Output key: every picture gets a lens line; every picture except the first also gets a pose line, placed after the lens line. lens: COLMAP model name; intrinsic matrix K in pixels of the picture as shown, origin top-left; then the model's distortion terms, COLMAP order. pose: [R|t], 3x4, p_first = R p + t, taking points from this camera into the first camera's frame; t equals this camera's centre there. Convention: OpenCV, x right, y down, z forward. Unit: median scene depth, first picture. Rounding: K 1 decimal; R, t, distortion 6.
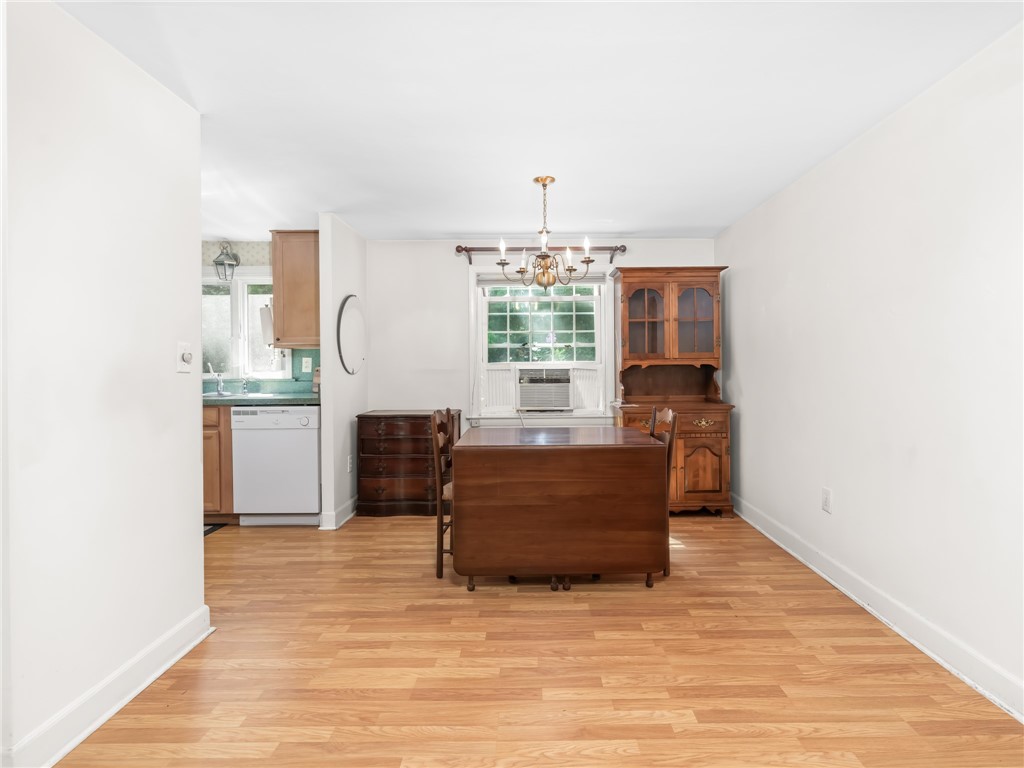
lens RADIAL K [[515.5, 0, 543.3], [0, 515.5, 367.2], [0, 0, 1]] dist [0.002193, -0.000540]
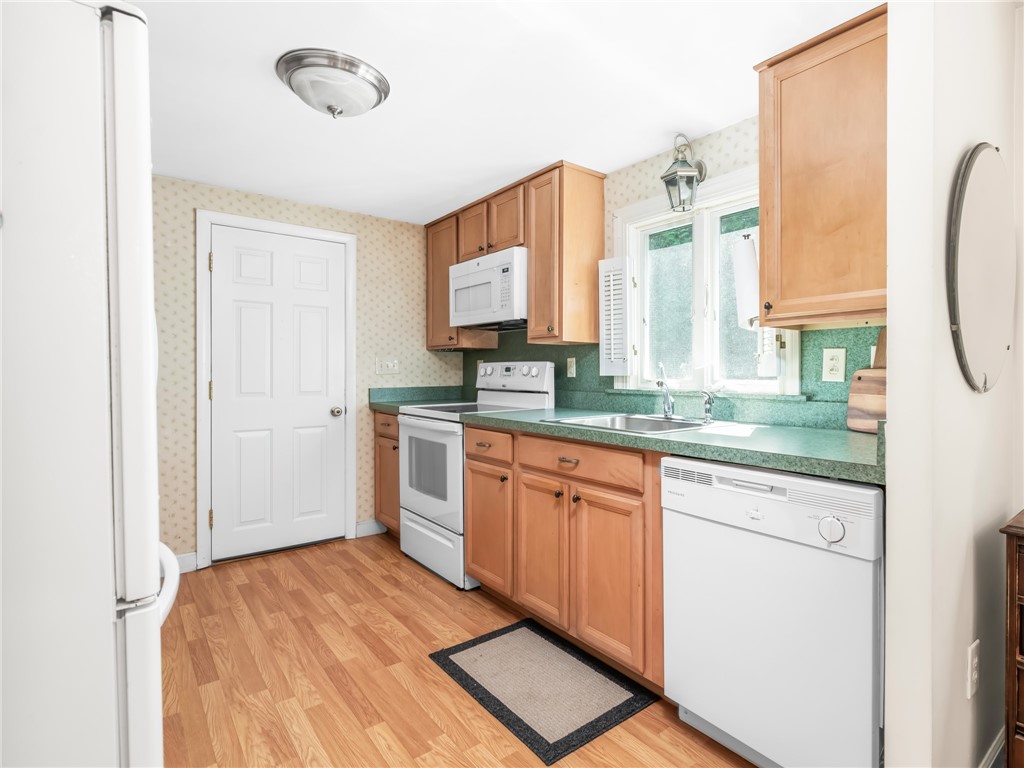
lens RADIAL K [[523.5, 0, 542.4], [0, 523.5, 374.7], [0, 0, 1]] dist [0.001799, -0.000284]
pose [[0.608033, 0.013217, -0.793801, -0.289465], [-0.006722, 0.999911, 0.011500, 0.000554], [0.793883, -0.001656, 0.608068, 0.603004]]
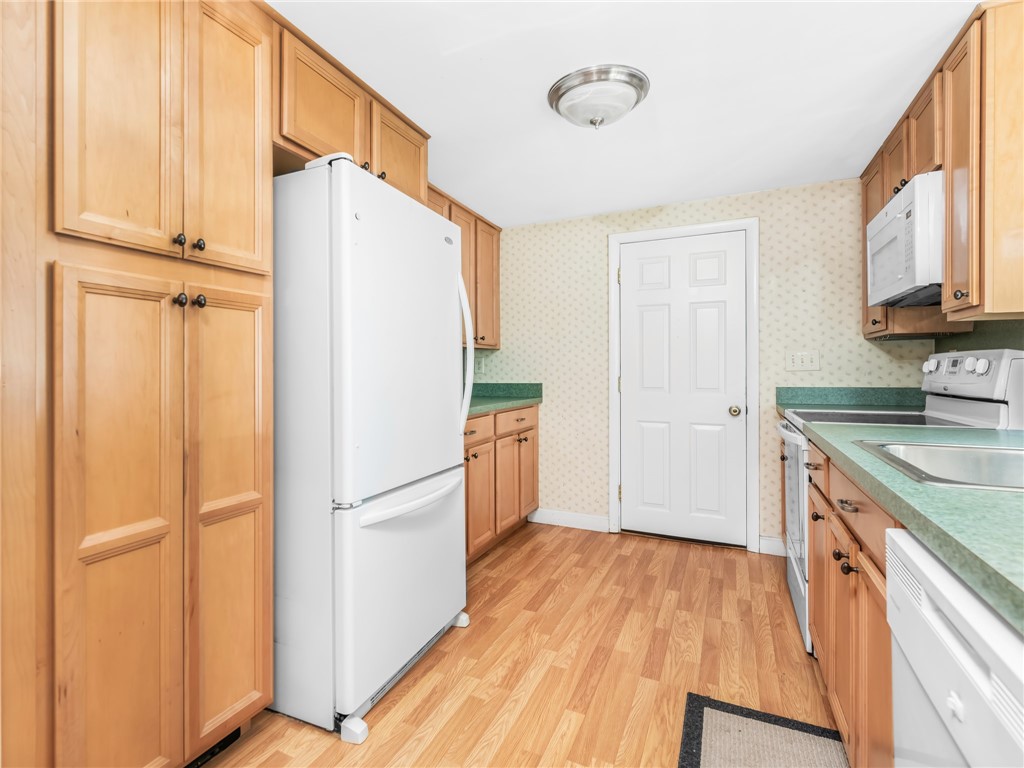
lens RADIAL K [[513.7, 0, 478.6], [0, 513.7, 369.7], [0, 0, 1]] dist [0.001677, 0.000218]
pose [[-0.465182, 0.009456, -0.885165, -0.291610], [0.006235, 0.999953, 0.007406, 0.001825], [0.885193, -0.002074, -0.465219, 0.883645]]
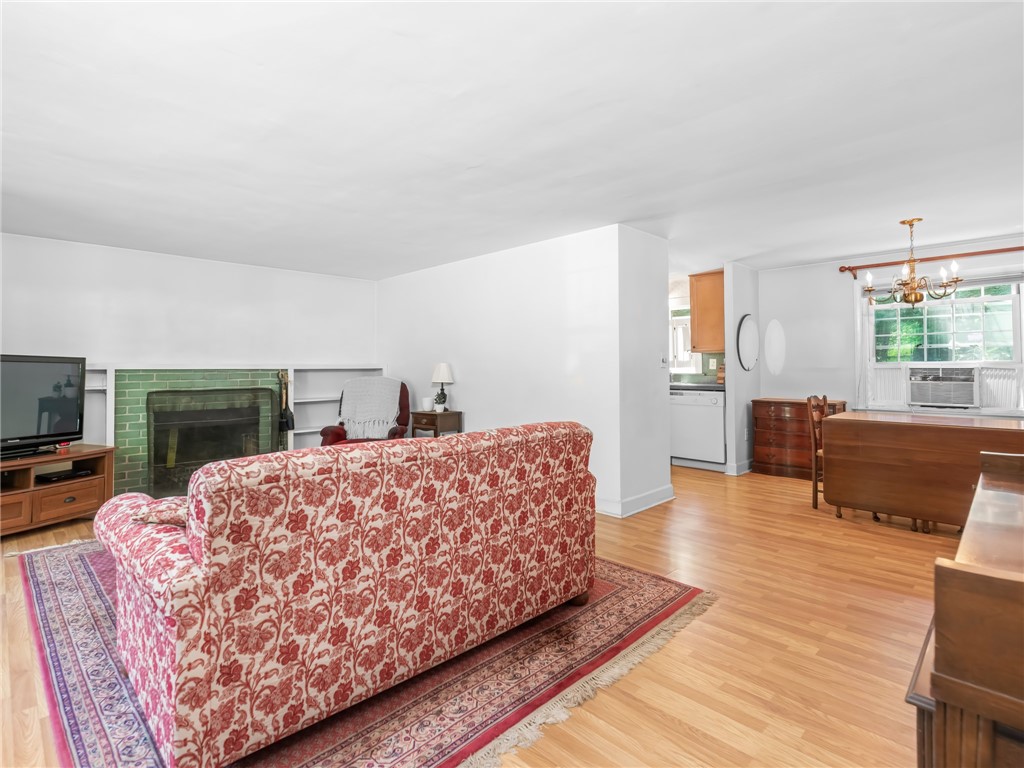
lens RADIAL K [[525.5, 0, 444.4], [0, 525.5, 359.2], [0, 0, 1]] dist [0.001608, 0.000039]
pose [[0.646666, -0.007177, -0.762739, 0.194074], [-0.002268, 0.999933, -0.011332, 0.000438], [0.762770, 0.009058, 0.646607, -0.576042]]
